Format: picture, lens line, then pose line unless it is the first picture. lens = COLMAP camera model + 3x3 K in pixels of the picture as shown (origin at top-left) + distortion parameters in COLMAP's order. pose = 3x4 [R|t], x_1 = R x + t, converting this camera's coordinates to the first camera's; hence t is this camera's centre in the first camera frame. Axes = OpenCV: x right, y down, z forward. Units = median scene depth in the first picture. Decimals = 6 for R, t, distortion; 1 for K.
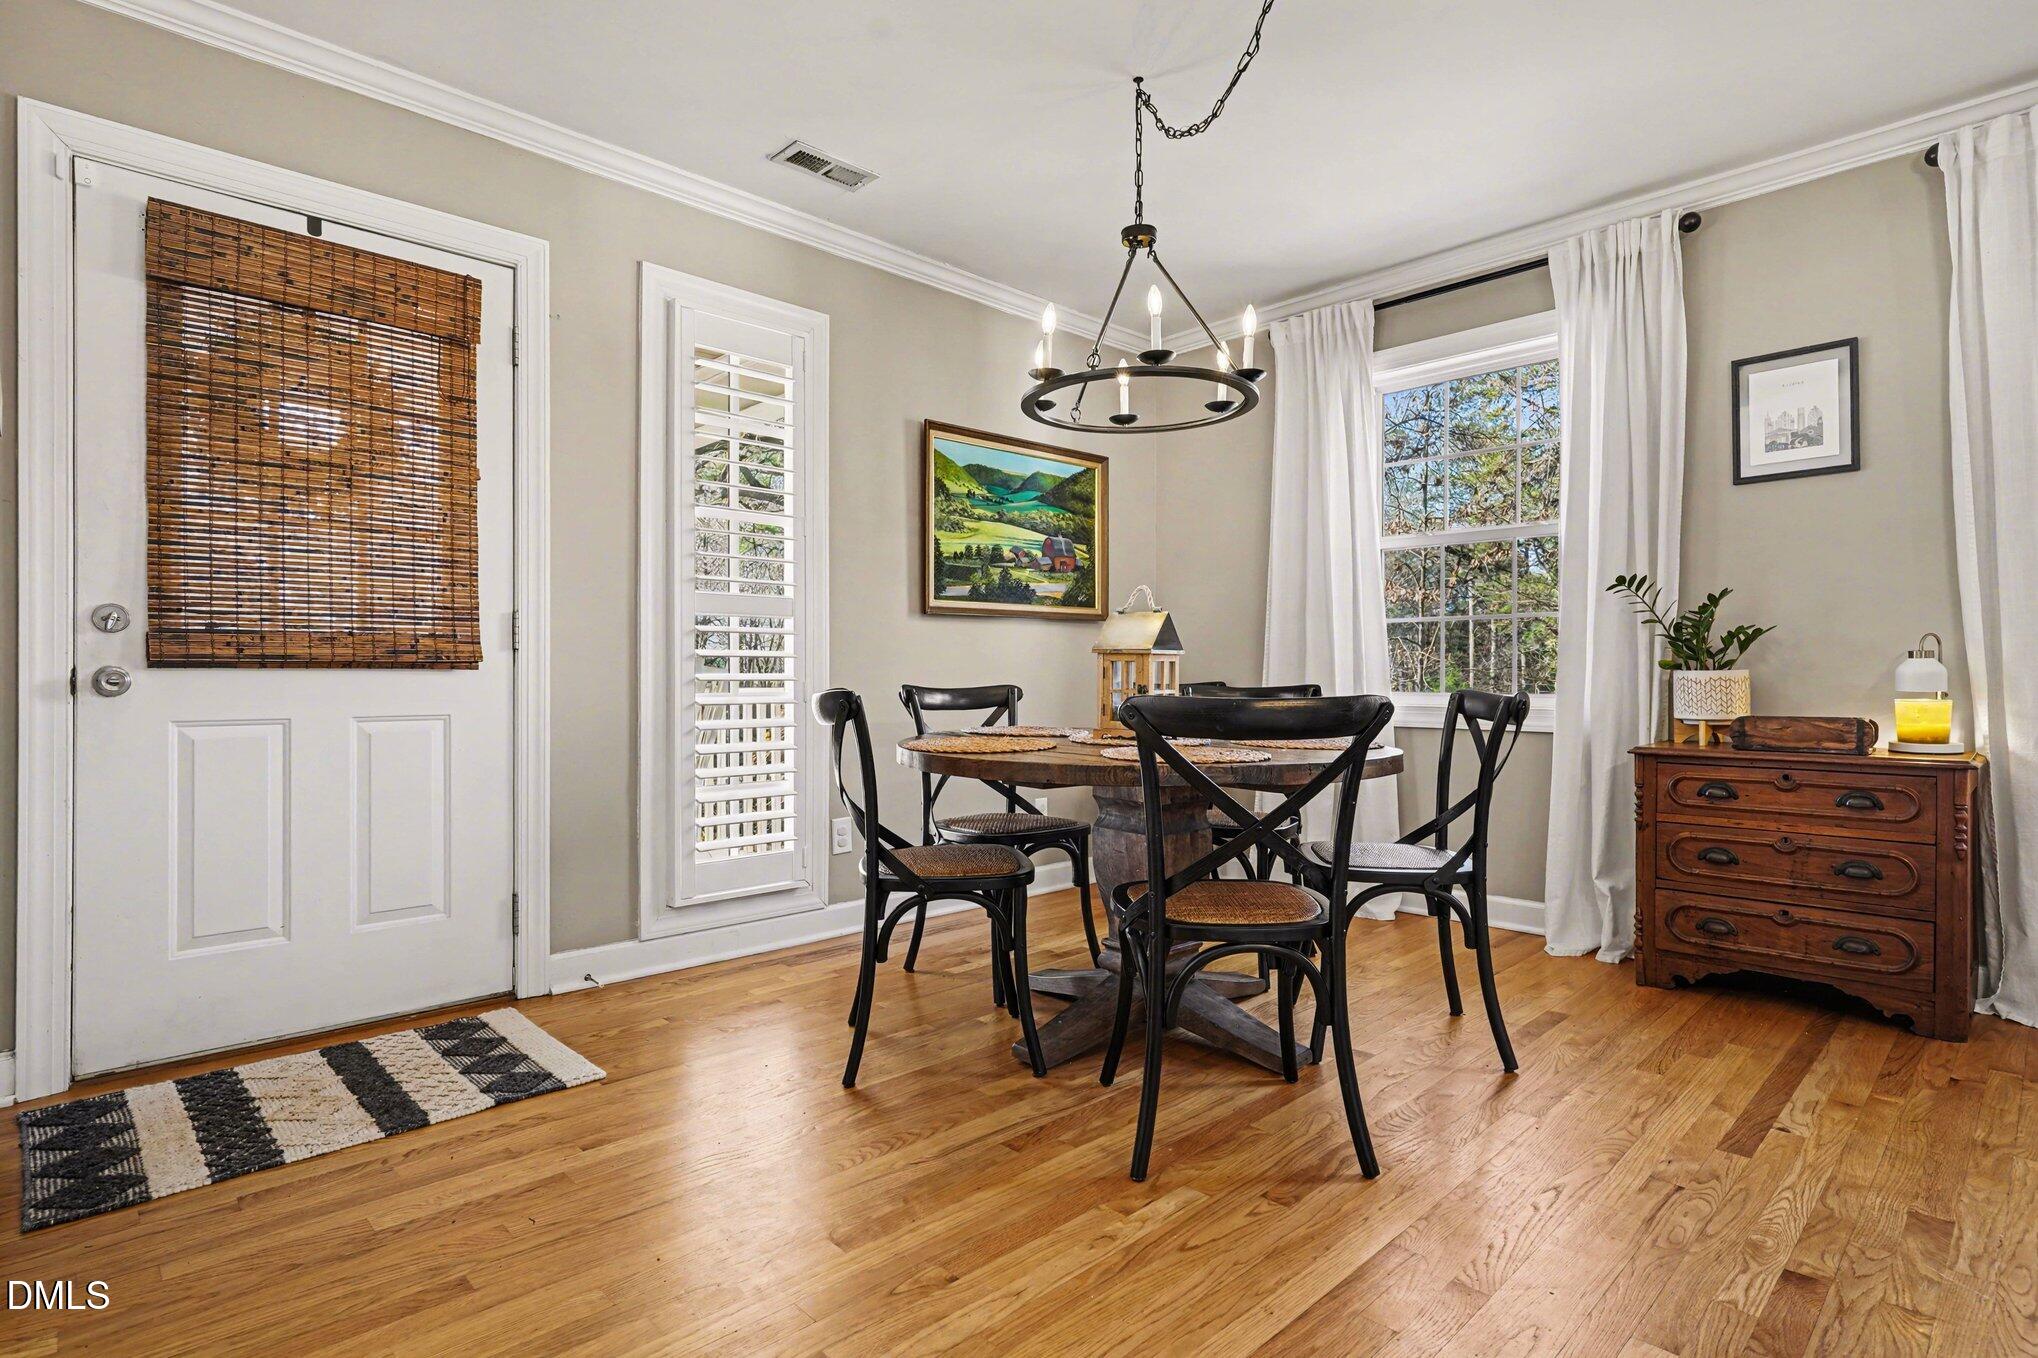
lens RADIAL K [[1037.8, 0, 1020.0], [0, 1037.8, 679.0], [0, 0, 1]] dist [-0.007682, 0.001966]
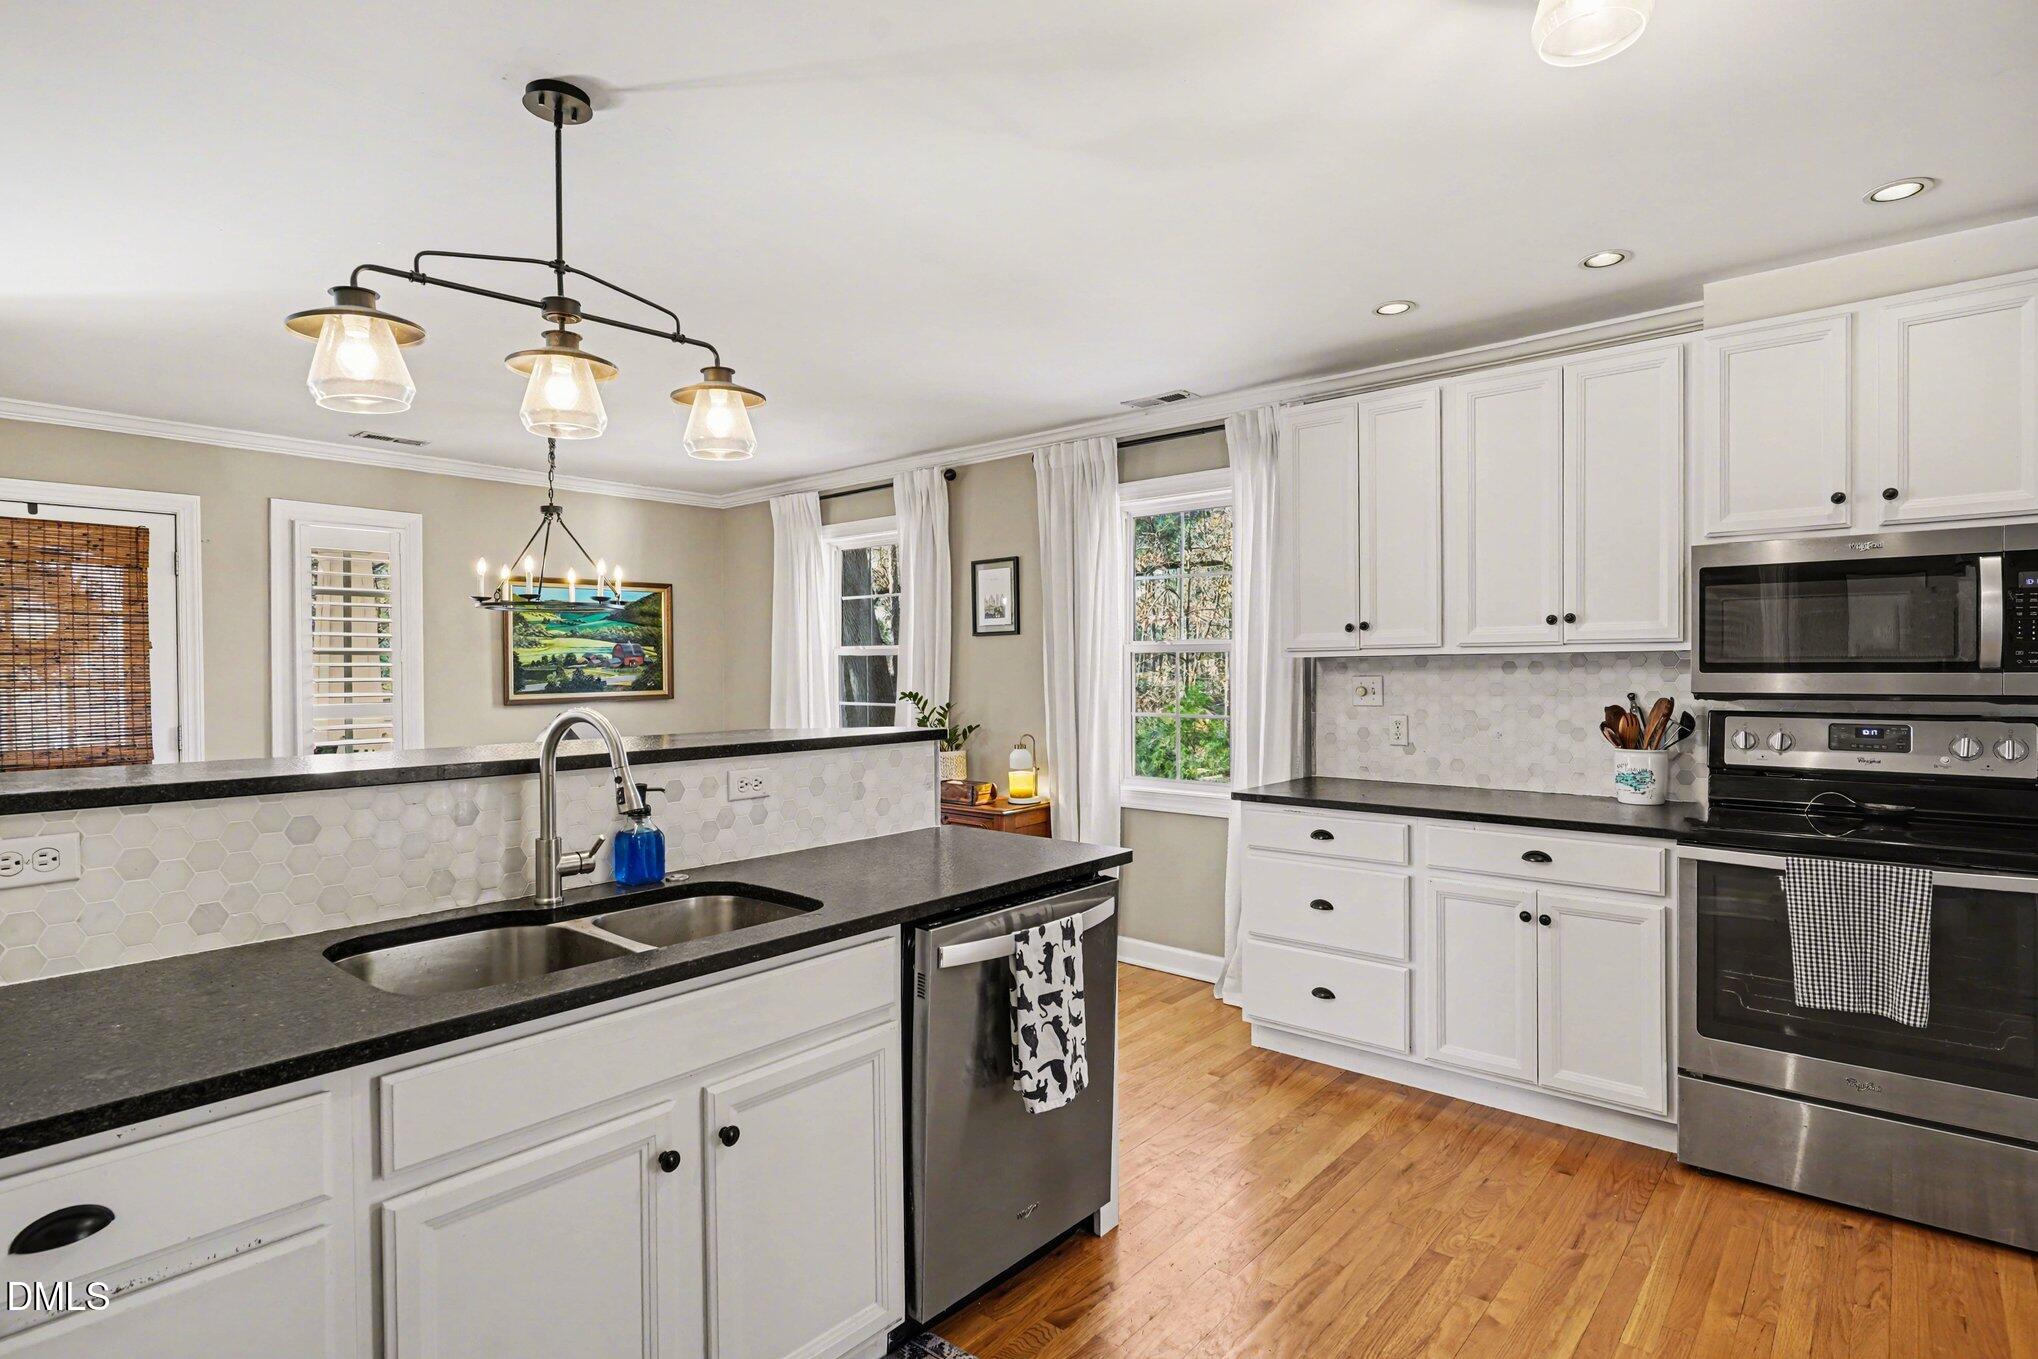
lens RADIAL K [[1037.8, 0, 1017.0], [0, 1037.8, 683.3], [0, 0, 1]] dist [-0.007682, 0.001966]
pose [[0.996533, -0.004703, 0.083062, 0.507623], [0.003414, 0.999872, 0.015652, -0.113095], [-0.083125, -0.015314, 0.996421, -0.534202]]
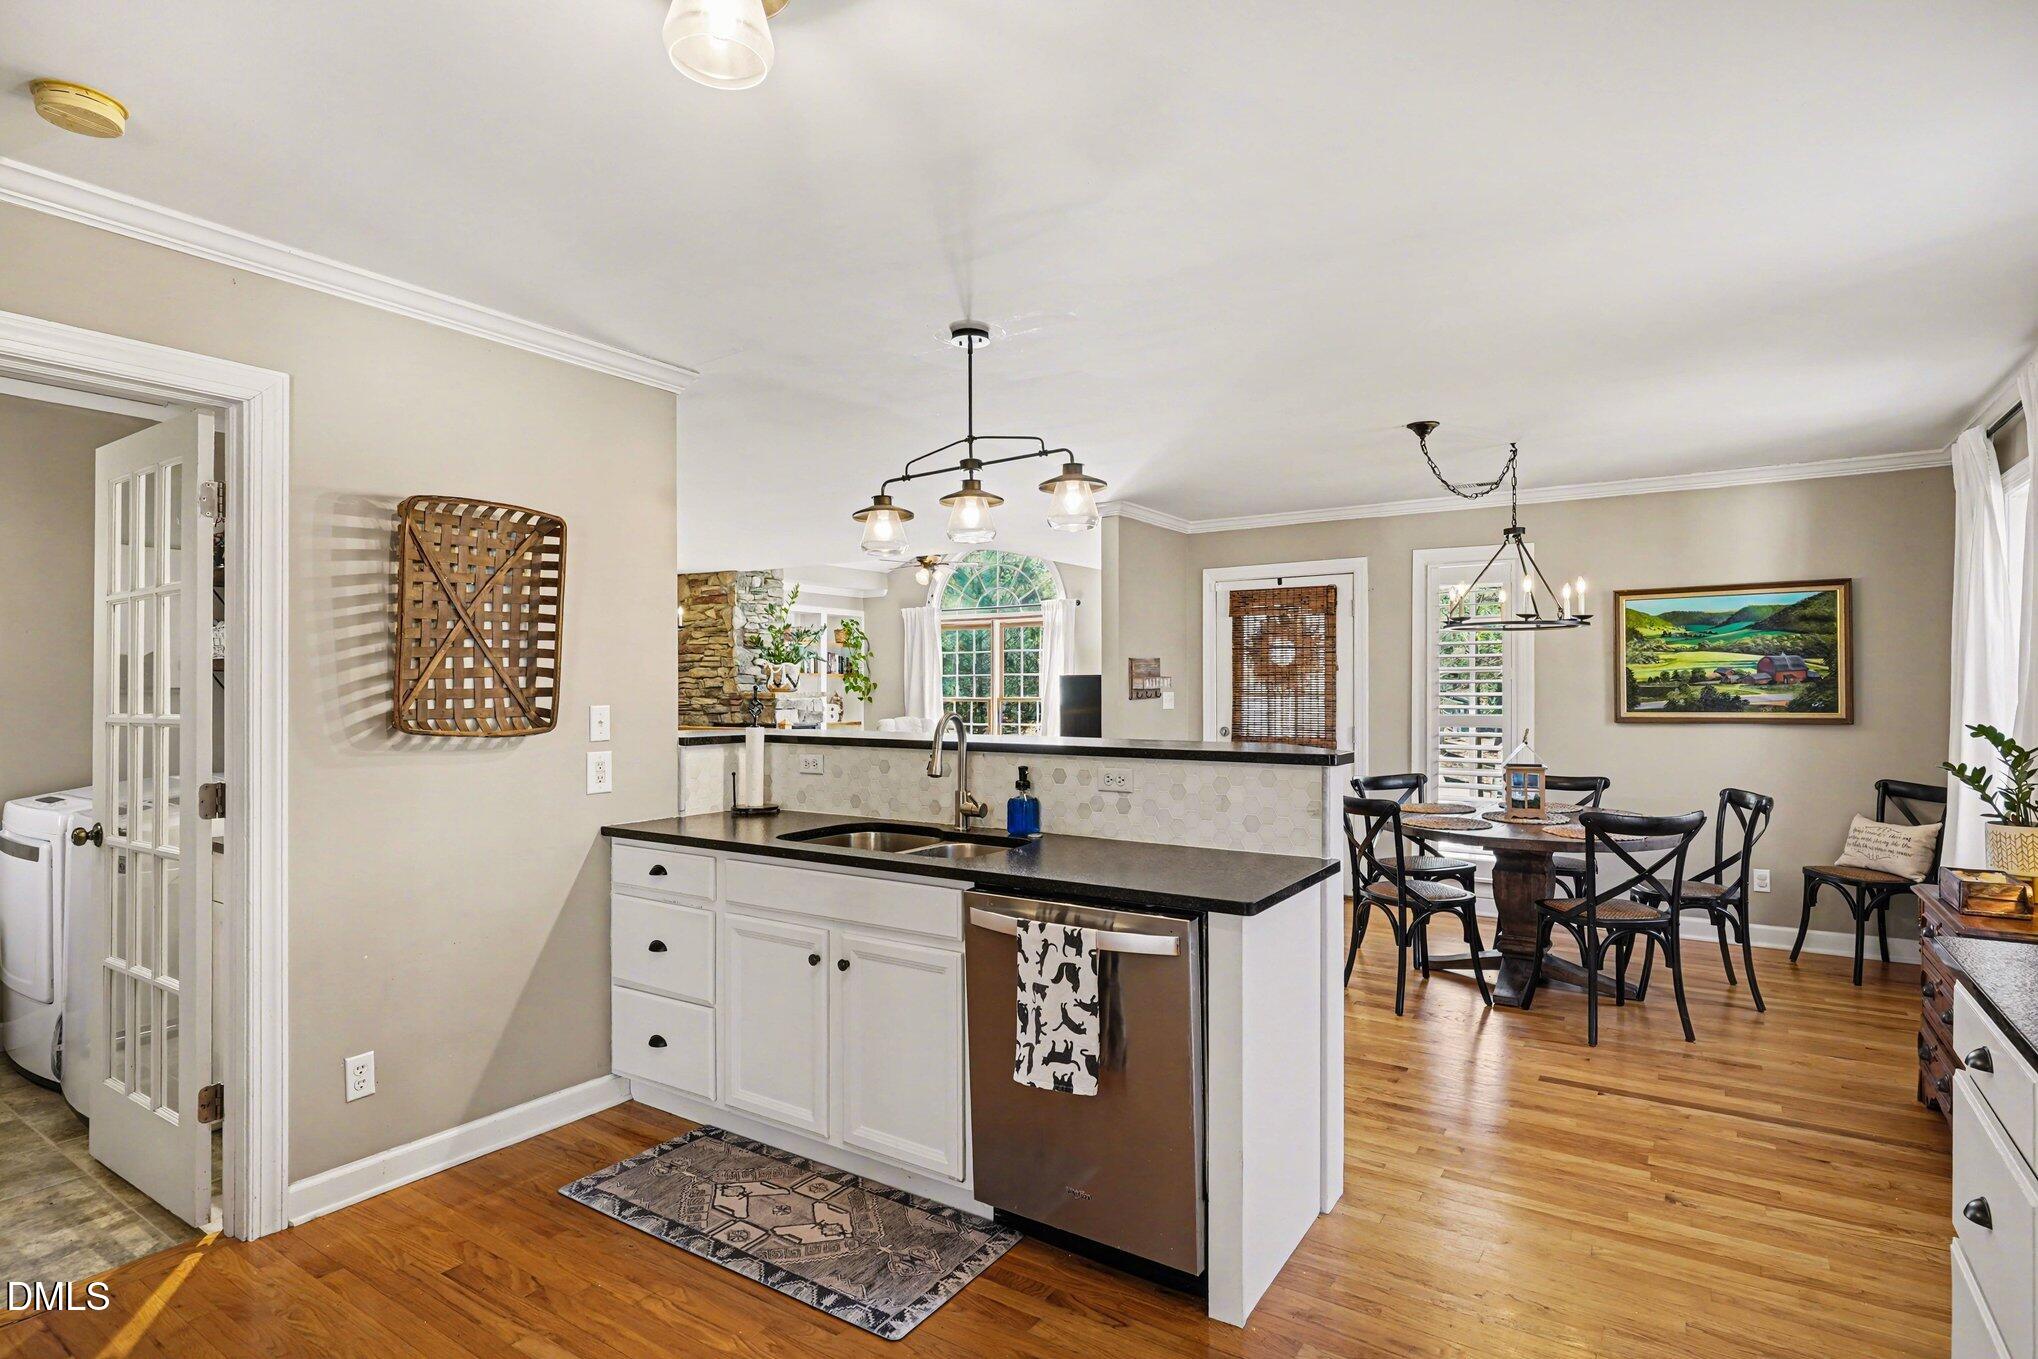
lens RADIAL K [[1037.8, 0, 1014.0], [0, 1037.8, 679.4], [0, 0, 1]] dist [-0.007682, 0.001966]
pose [[0.203454, -0.003855, -0.979077, 1.152653], [0.000669, 0.999993, -0.003798, -0.116298], [0.979084, 0.000117, 0.203455, -0.134183]]
